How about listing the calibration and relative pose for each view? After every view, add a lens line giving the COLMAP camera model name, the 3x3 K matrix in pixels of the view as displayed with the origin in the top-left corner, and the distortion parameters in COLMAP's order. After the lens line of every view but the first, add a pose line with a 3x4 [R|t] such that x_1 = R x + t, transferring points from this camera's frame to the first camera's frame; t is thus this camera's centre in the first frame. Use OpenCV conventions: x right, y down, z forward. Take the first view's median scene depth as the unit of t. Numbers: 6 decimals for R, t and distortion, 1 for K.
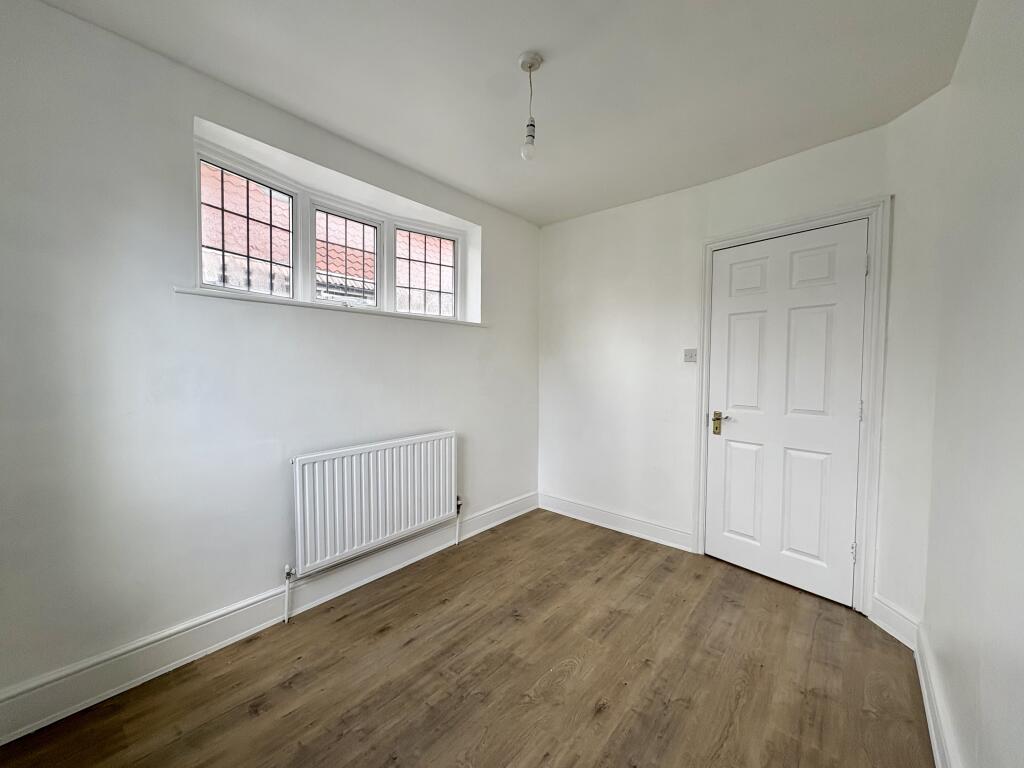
lens RADIAL K [[415.0, 0, 512.0], [0, 415.0, 384.0], [0, 0, 1]] dist [0.001051, 0.000134]
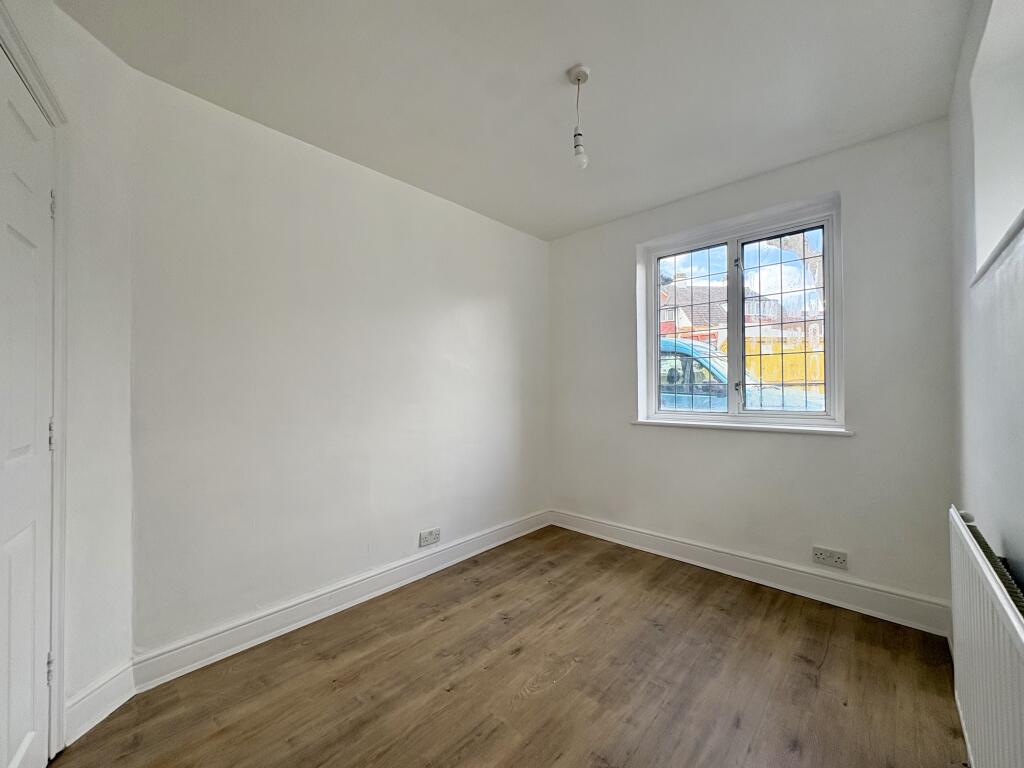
lens RADIAL K [[415.0, 0, 512.0], [0, 415.0, 384.0], [0, 0, 1]] dist [0.001051, 0.000134]
pose [[-0.999296, -0.002090, 0.037457, 0.166706], [-0.001086, 0.999640, 0.026800, -0.034976], [-0.037499, 0.026740, -0.998939, 2.035136]]
